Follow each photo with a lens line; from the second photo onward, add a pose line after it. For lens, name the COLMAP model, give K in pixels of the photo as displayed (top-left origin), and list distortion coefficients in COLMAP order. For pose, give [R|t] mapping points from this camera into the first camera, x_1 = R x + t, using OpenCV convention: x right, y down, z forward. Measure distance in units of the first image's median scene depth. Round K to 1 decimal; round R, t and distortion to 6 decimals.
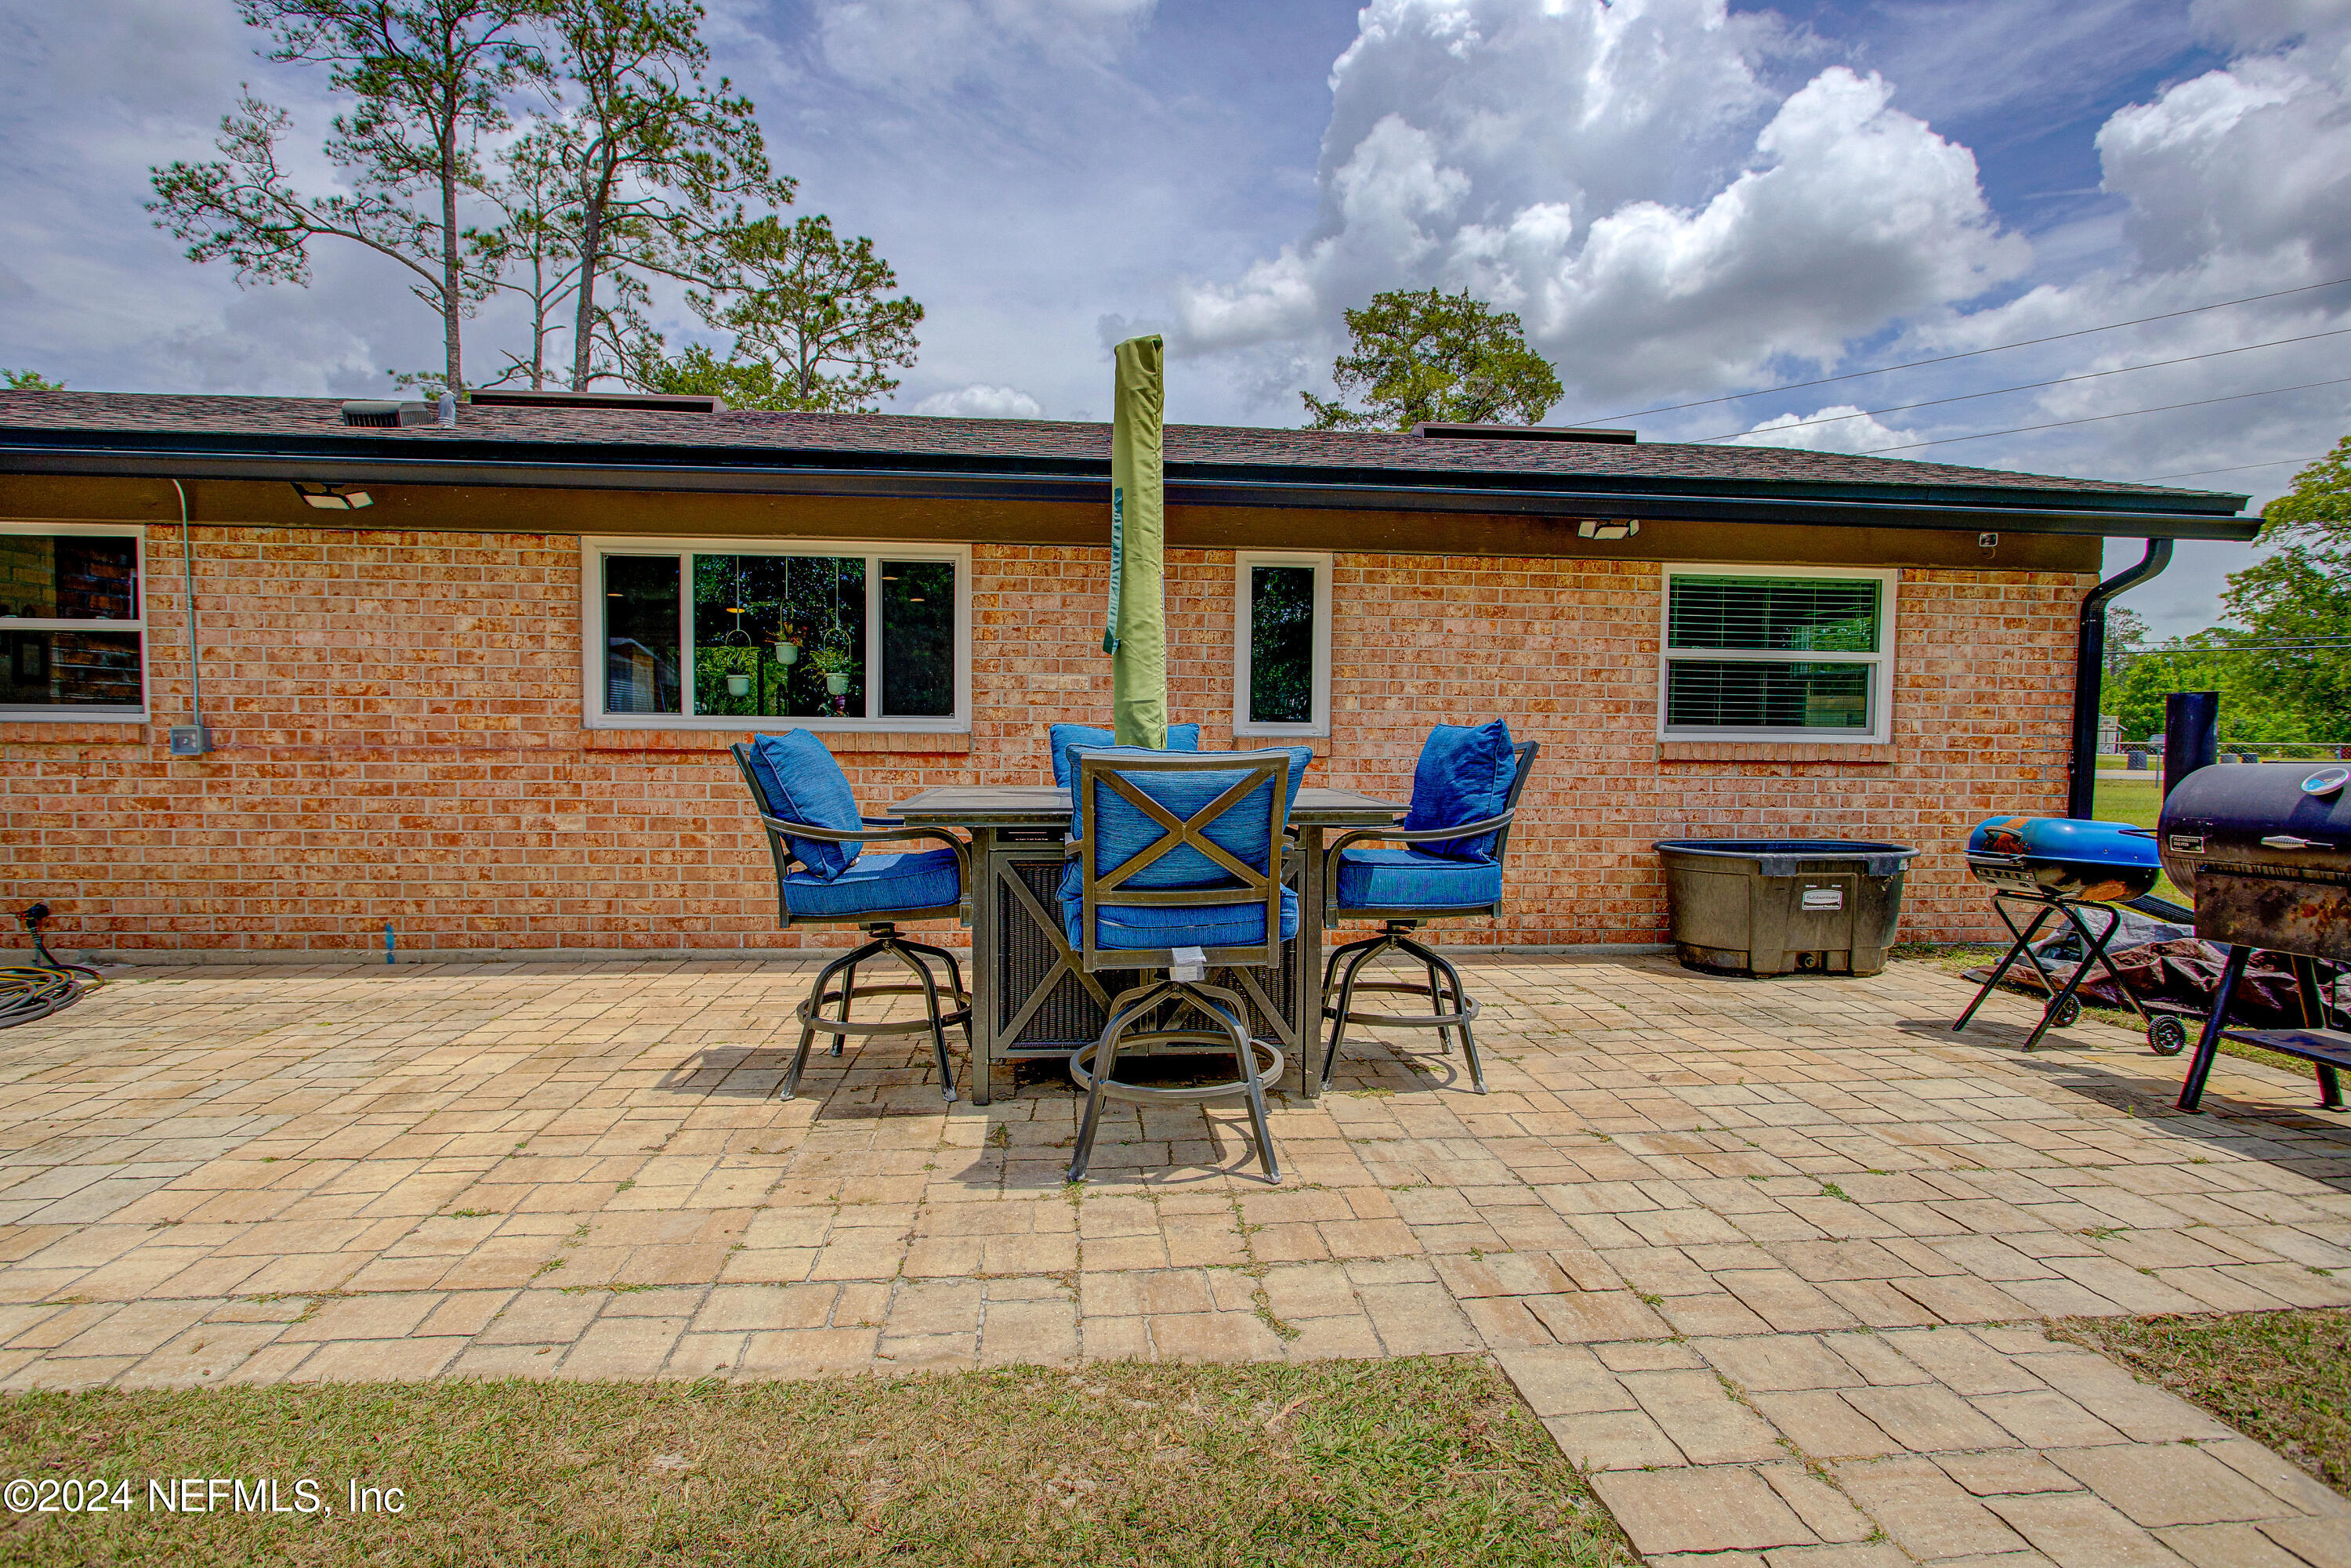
lens RADIAL K [[1199.3, 0, 1127.7], [0, 1199.3, 779.4], [0, 0, 1]] dist [-0.005668, -0.000061]
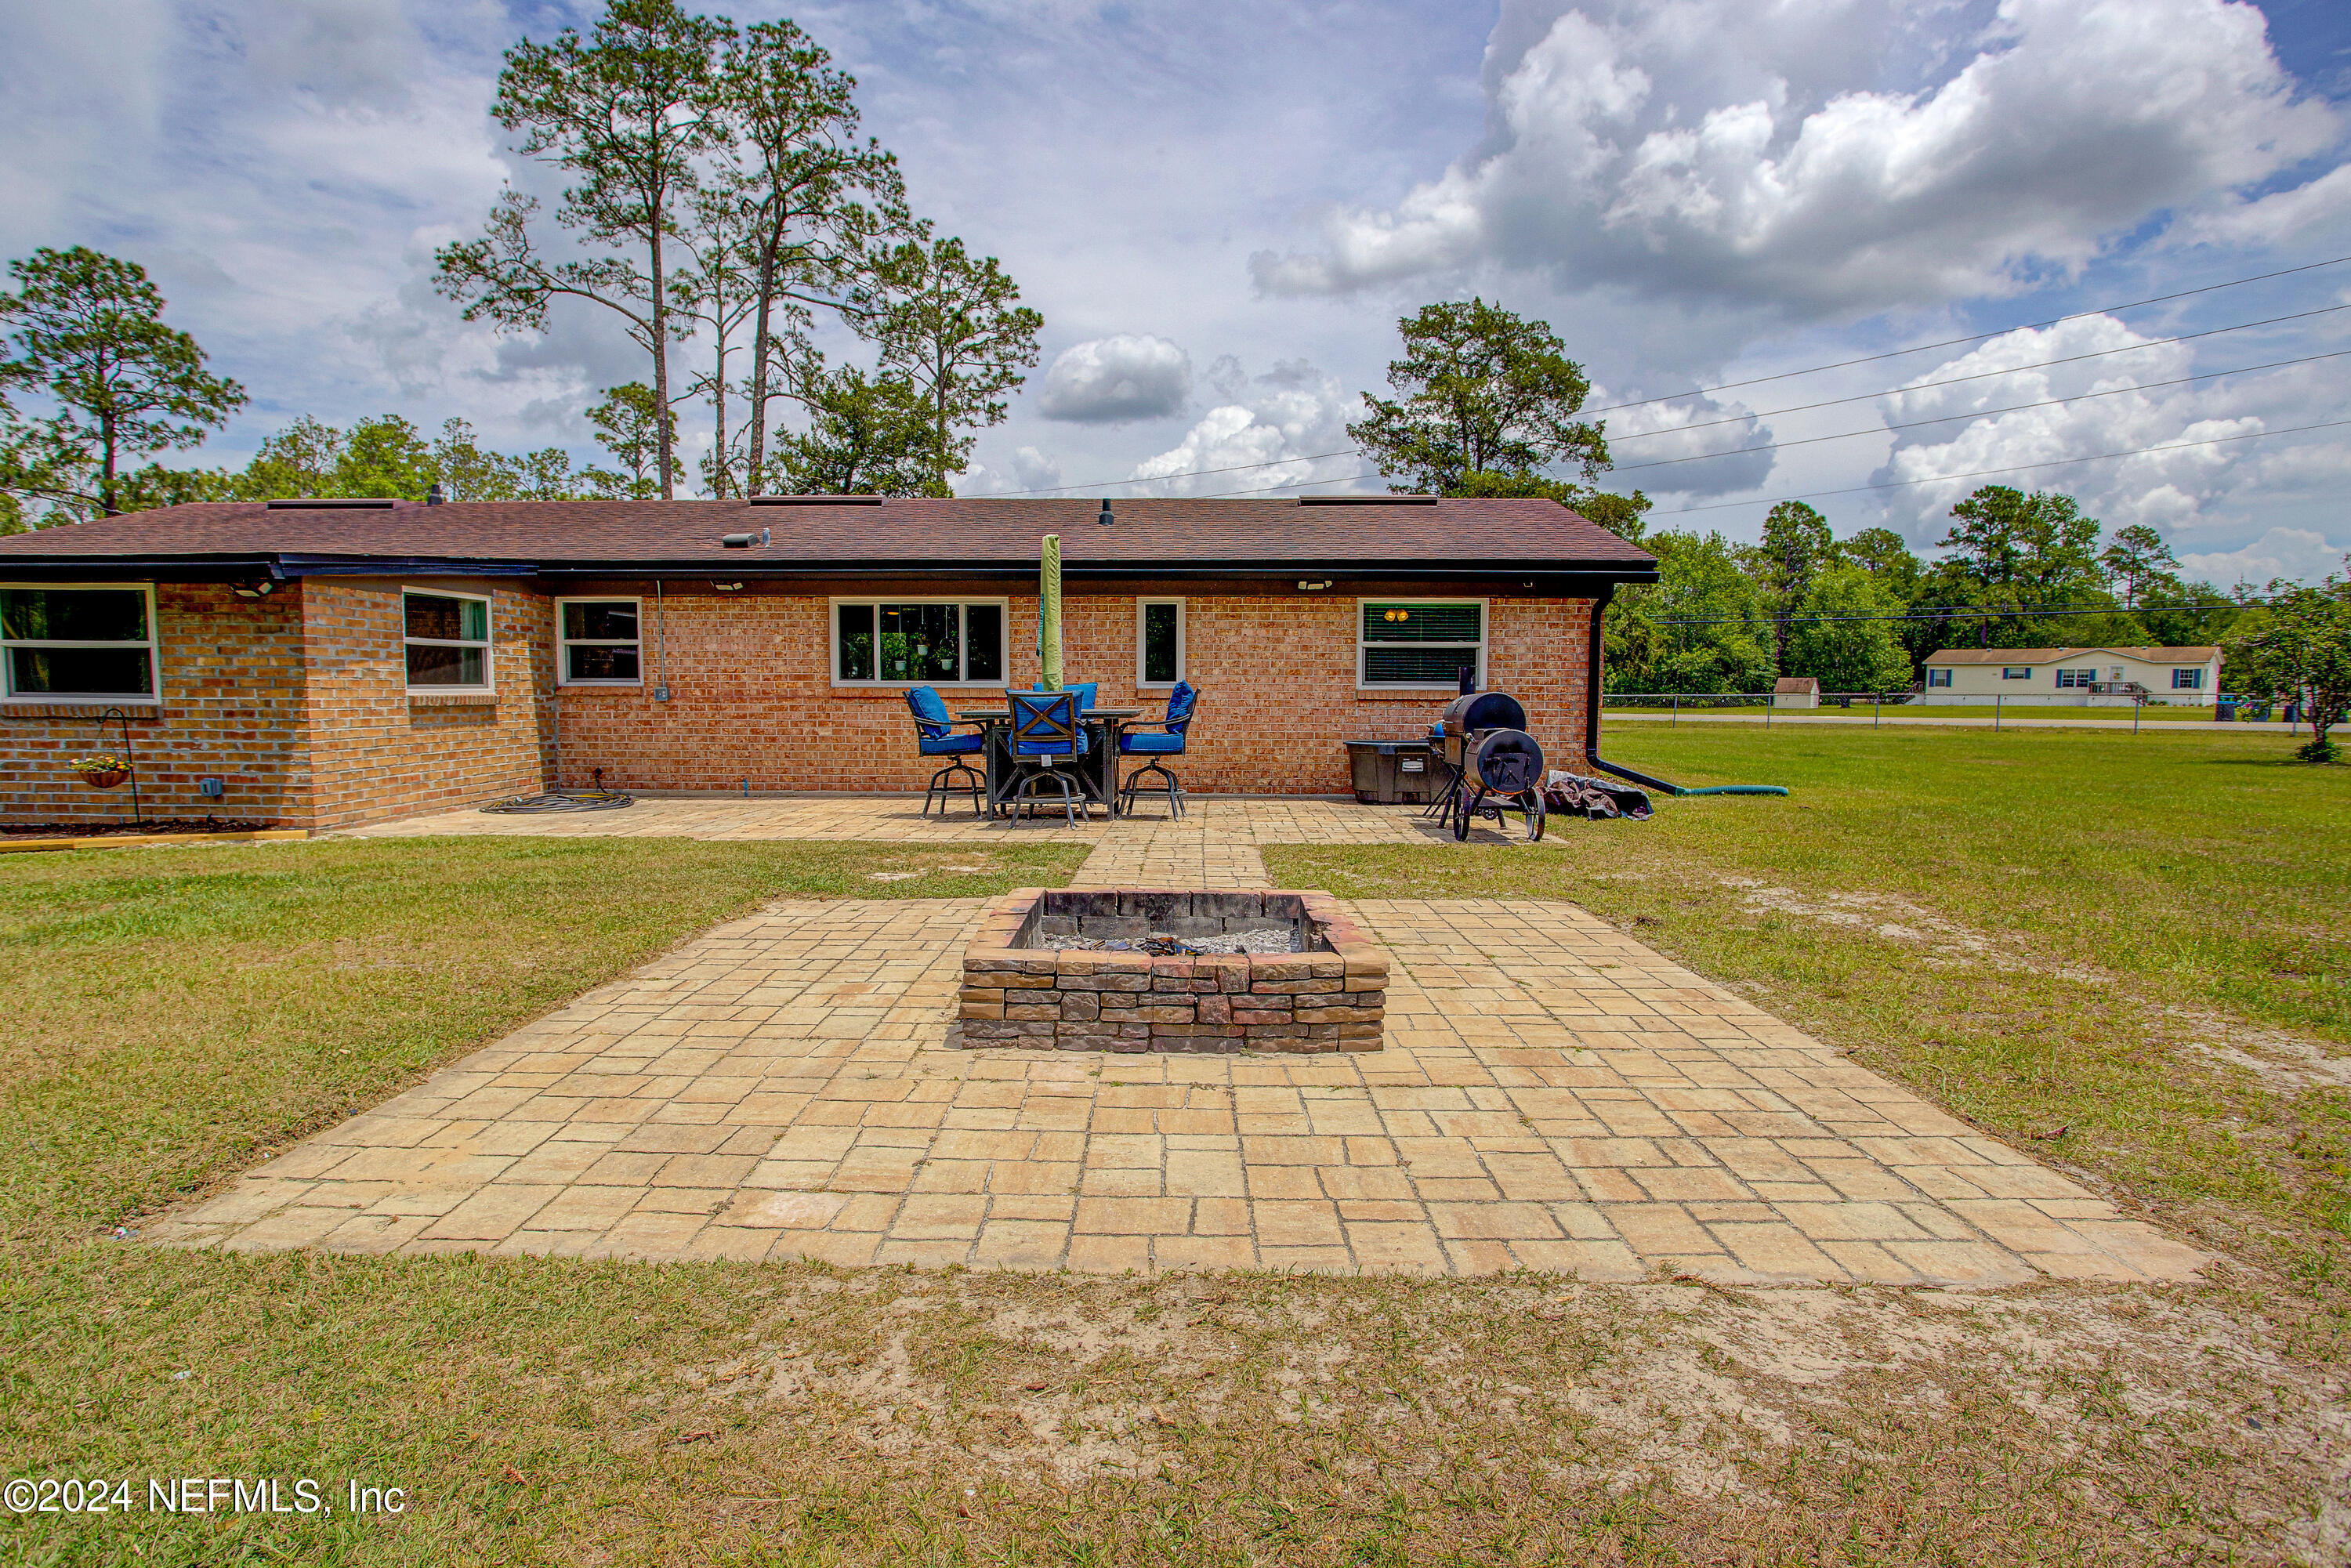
lens RADIAL K [[1246.3, 0, 1084.4], [0, 1246.3, 788.4], [0, 0, 1]] dist [-0.000986, 0.001773]
pose [[0.988114, 0.004474, -0.153658, 0.331388], [0.001100, 0.999345, 0.036170, 0.057040], [0.153720, -0.035909, 0.987462, -1.118632]]
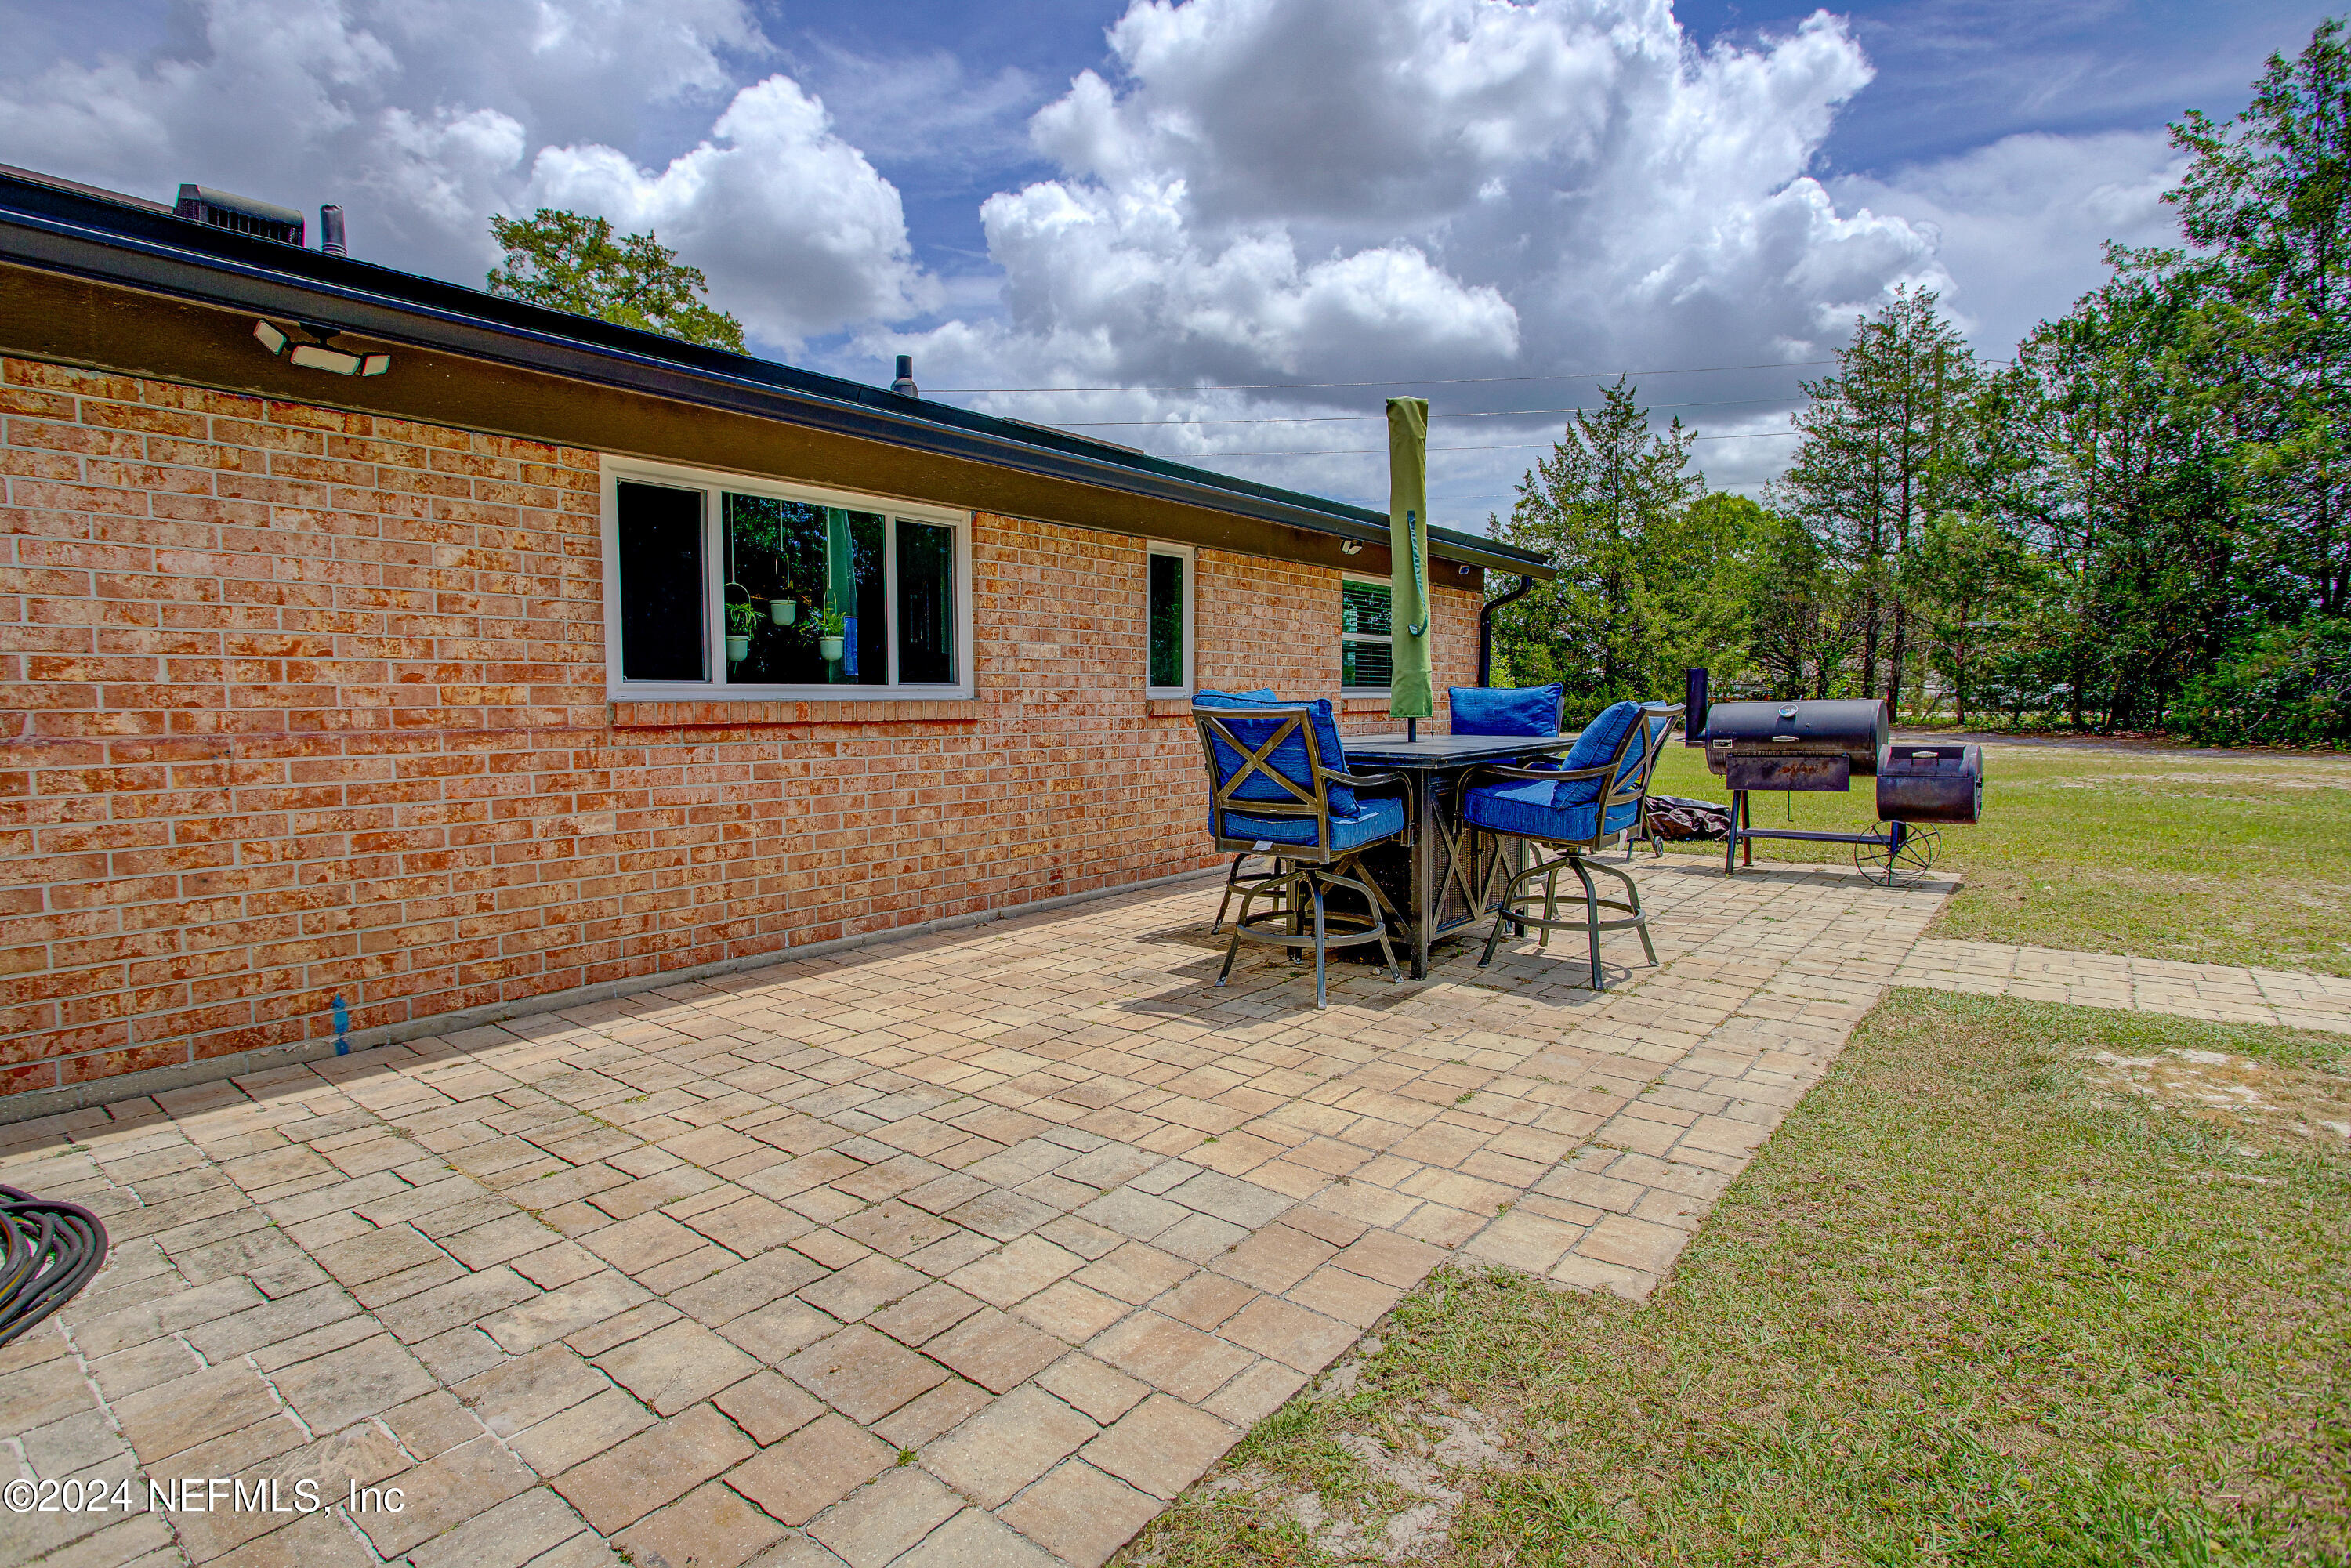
lens RADIAL K [[1215.1, 0, 1175.5], [0, 1215.1, 784.0], [0, 0, 1]] dist [-0.017120, 0.008195]
pose [[0.668027, -0.066145, 0.741192, -0.785700], [0.041803, 0.997804, 0.051369, -0.013467], [-0.742962, -0.003332, 0.669325, 0.192637]]
